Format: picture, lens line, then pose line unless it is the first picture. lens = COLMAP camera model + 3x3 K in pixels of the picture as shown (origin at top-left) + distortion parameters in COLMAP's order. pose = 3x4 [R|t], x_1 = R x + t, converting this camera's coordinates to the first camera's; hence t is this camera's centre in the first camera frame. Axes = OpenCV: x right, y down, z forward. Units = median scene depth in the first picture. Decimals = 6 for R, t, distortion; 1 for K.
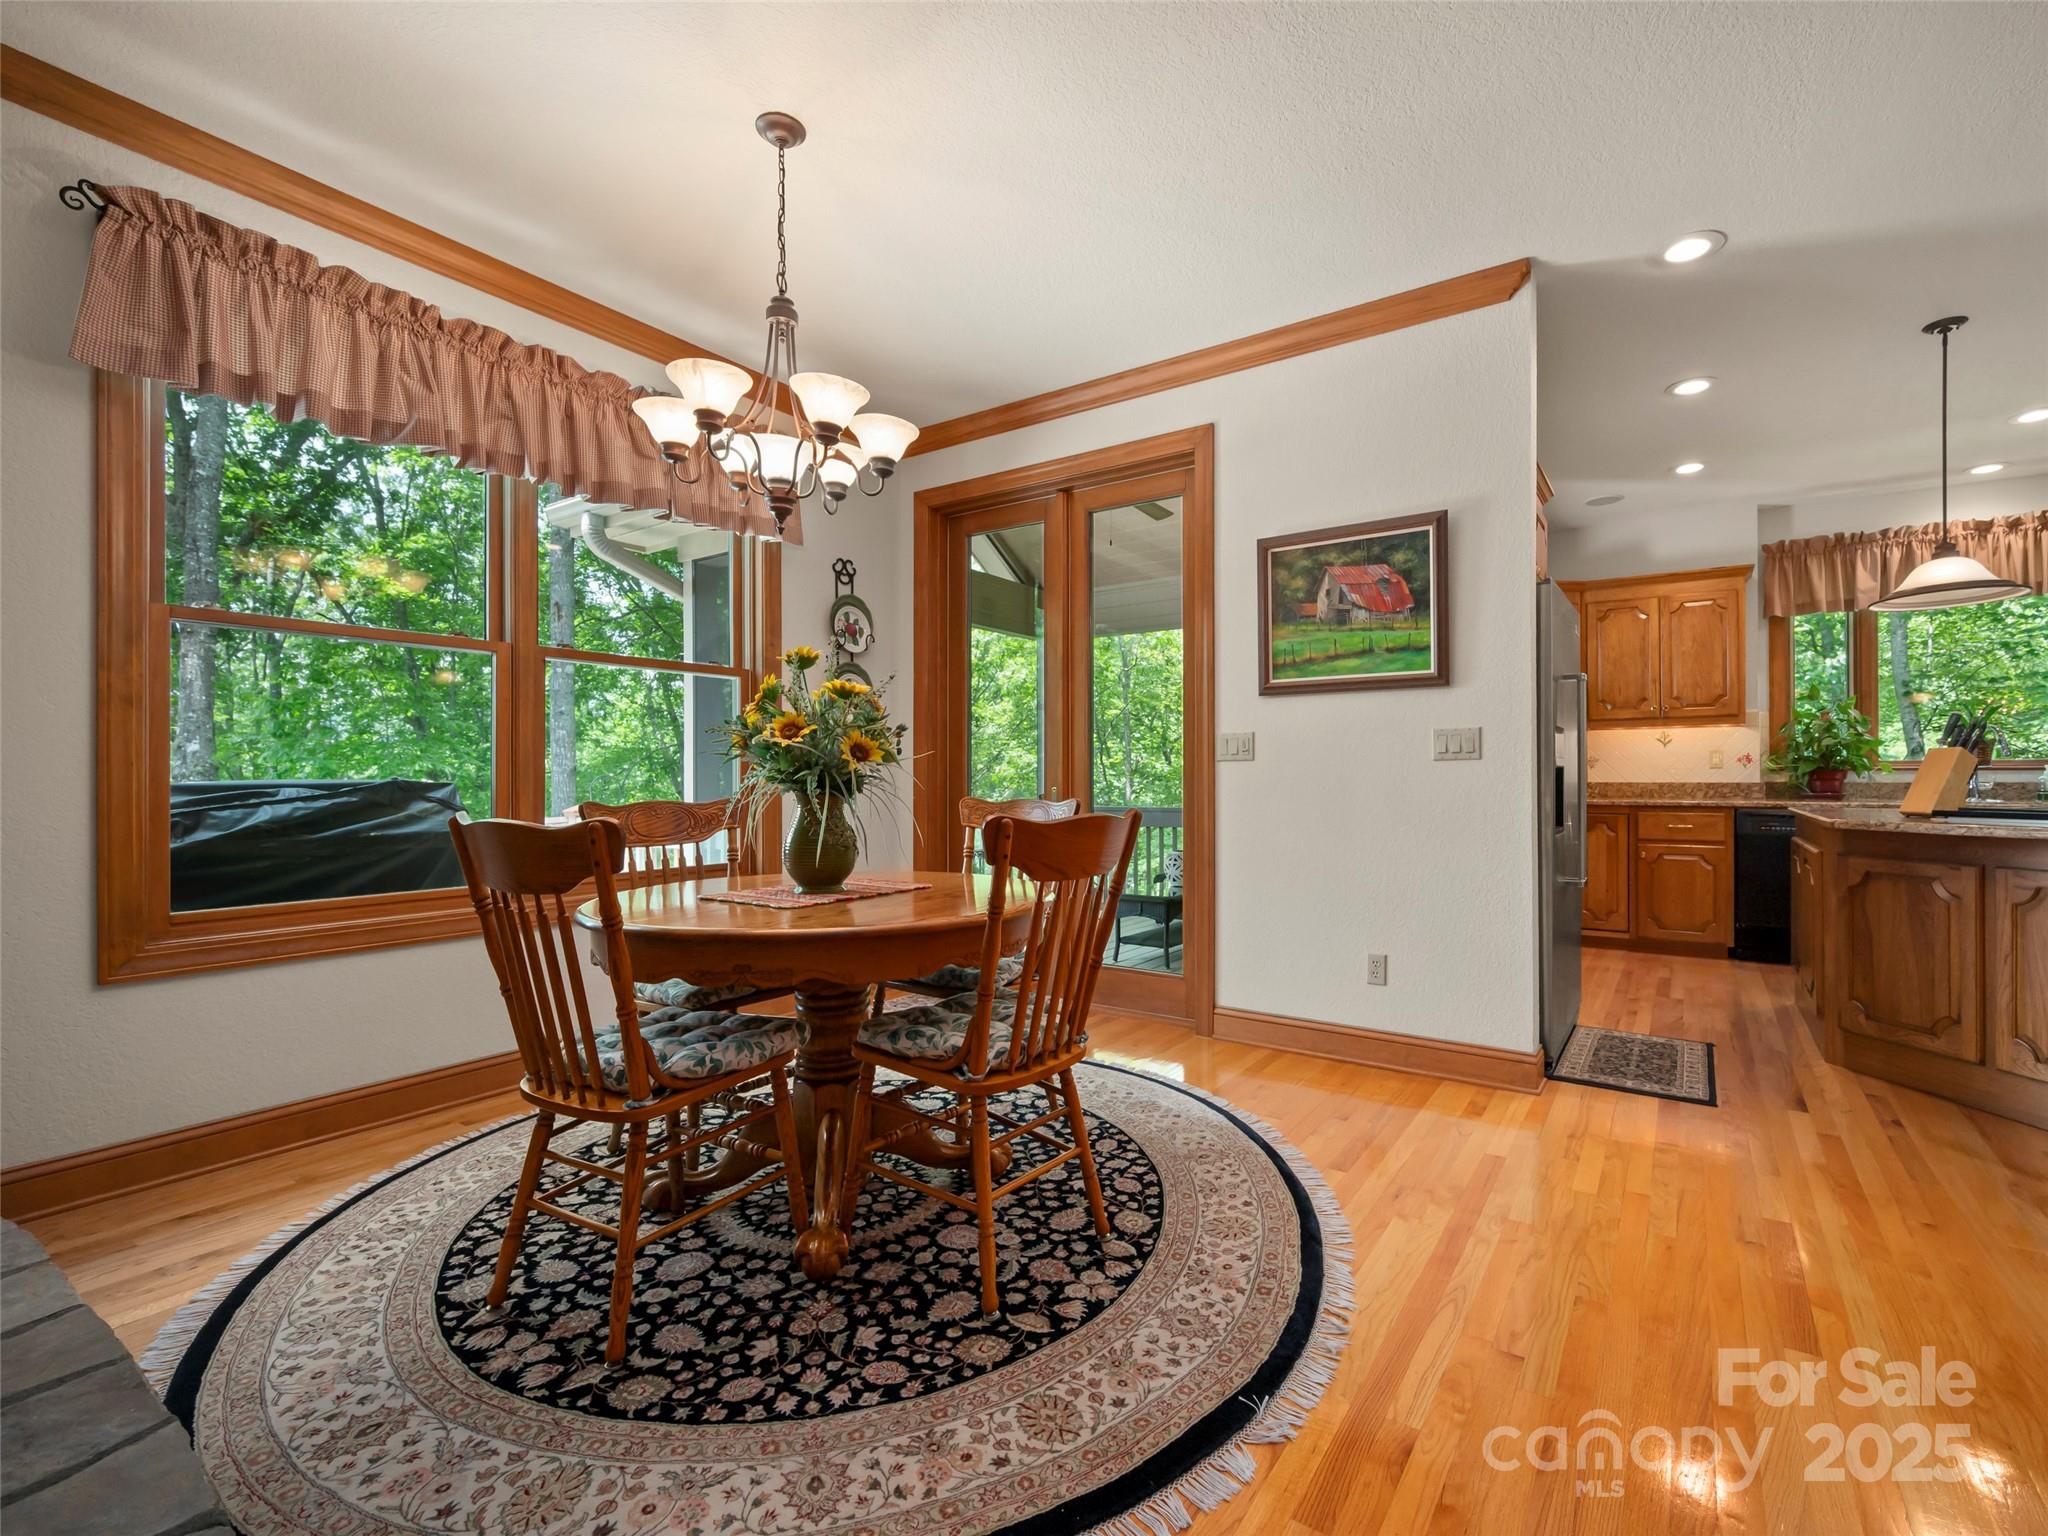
lens RADIAL K [[934.0, 0, 1145.5], [0, 934.0, 780.2], [0, 0, 1]] dist [0.001058, 0.000400]
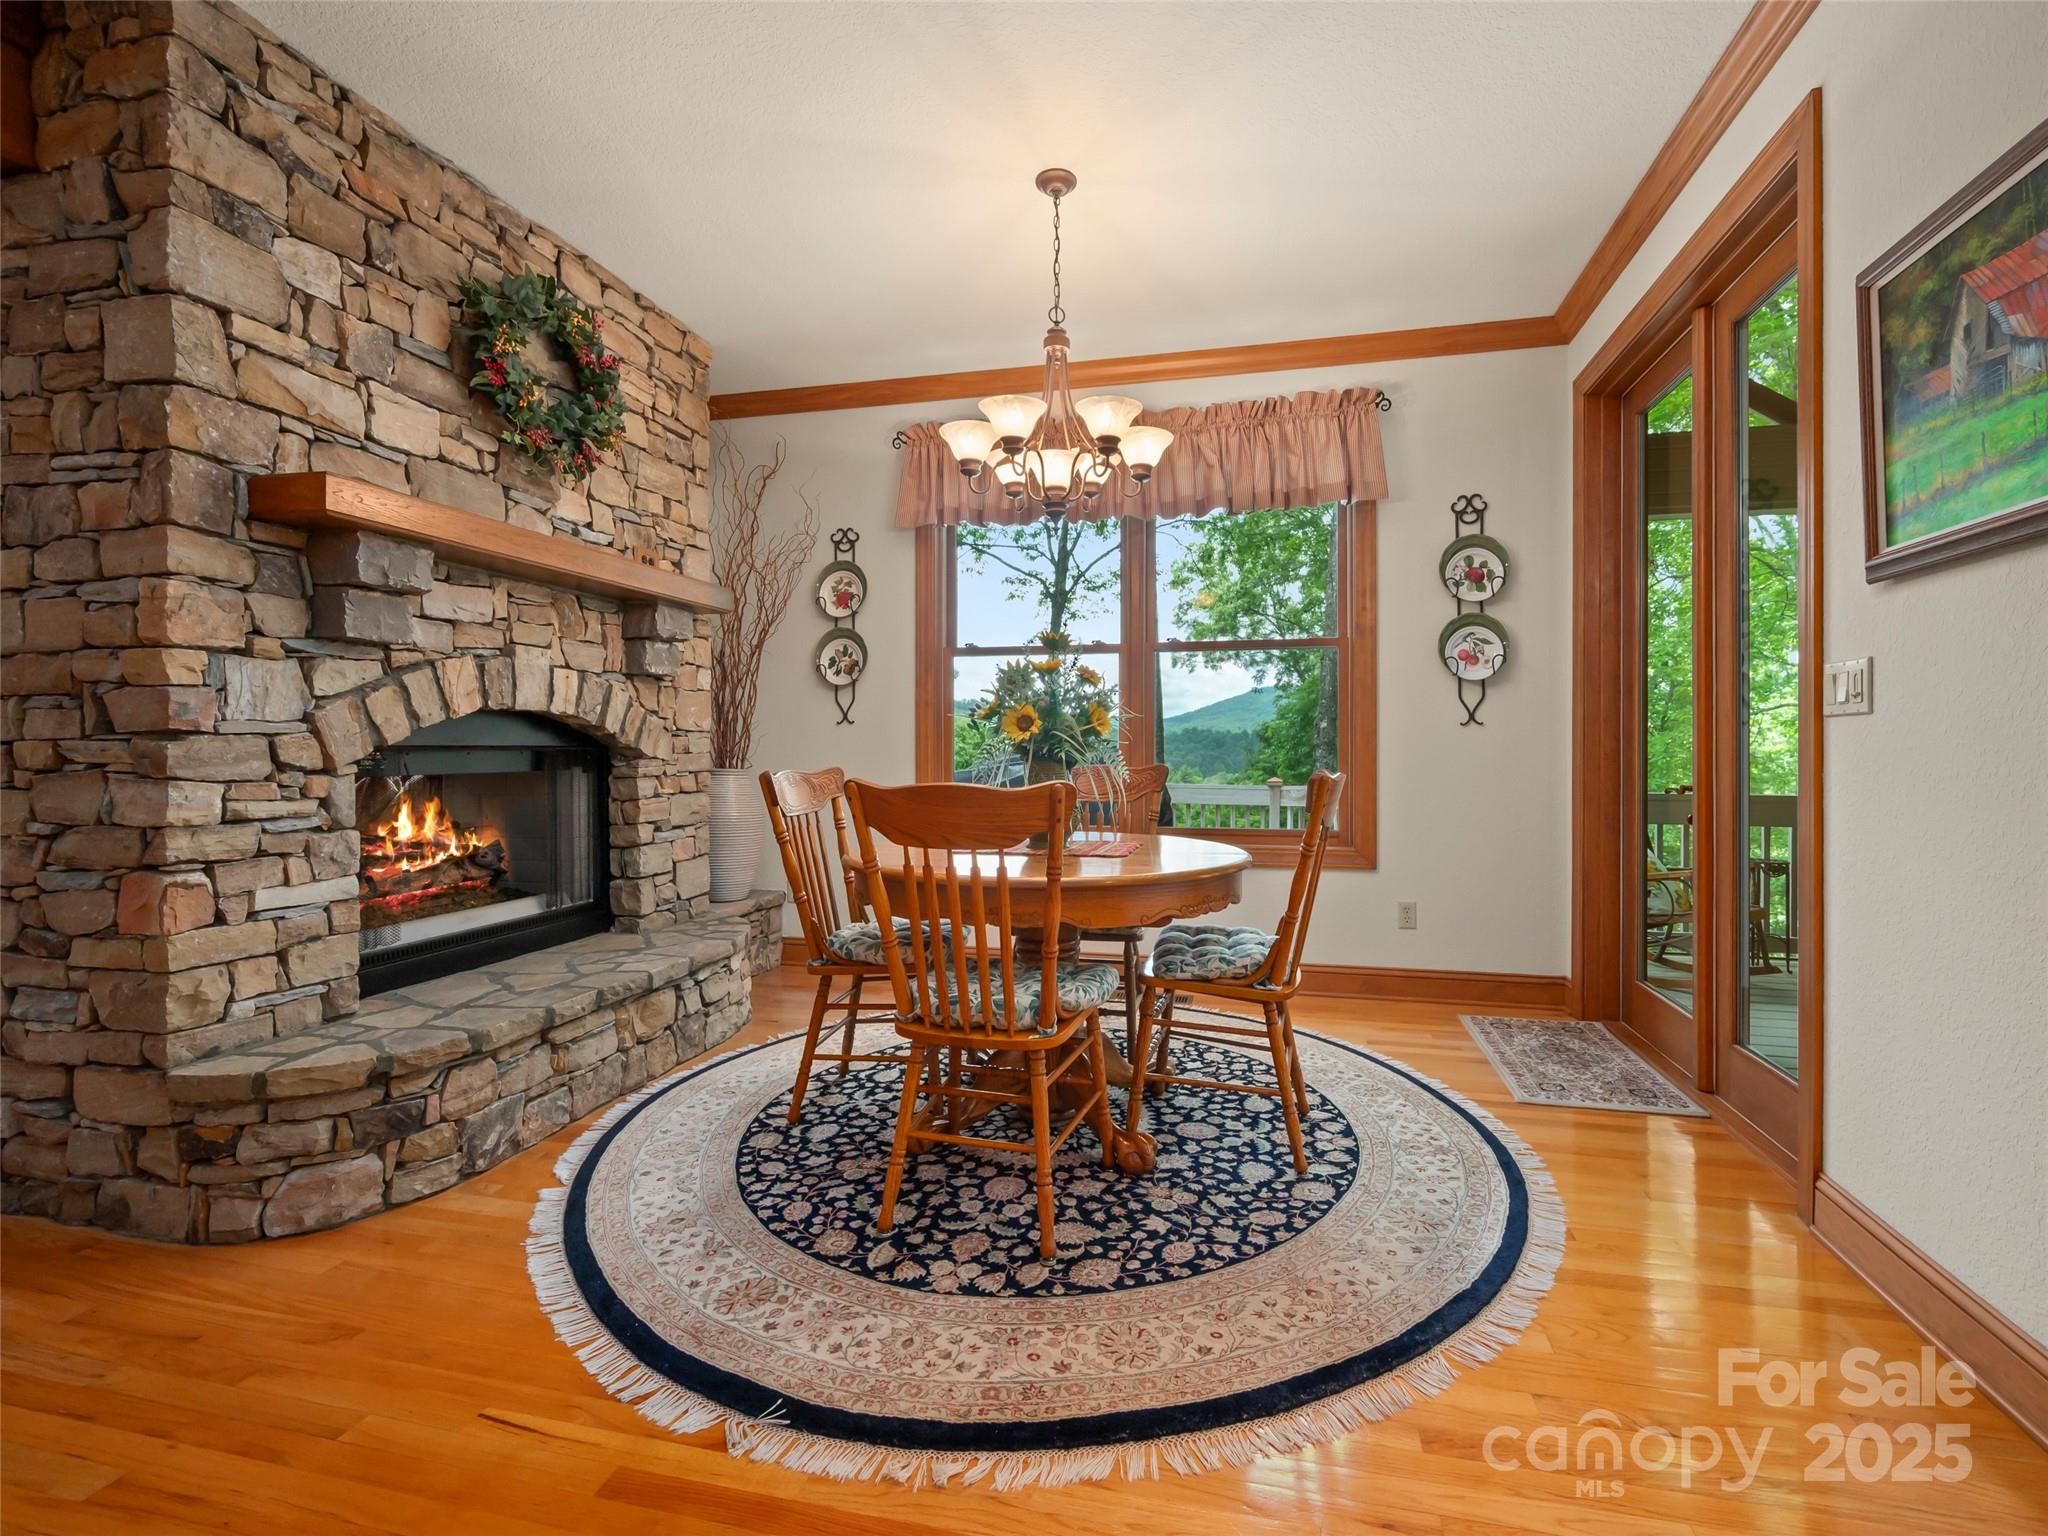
lens RADIAL K [[955.3, 0, 1036.6], [0, 955.3, 755.6], [0, 0, 1]] dist [-0.000432, -0.000241]
pose [[0.289306, 0.010866, -0.957175, 0.847558], [-0.007936, 0.999928, 0.008953, -0.000006], [0.957204, 0.005006, 0.289372, 0.749437]]
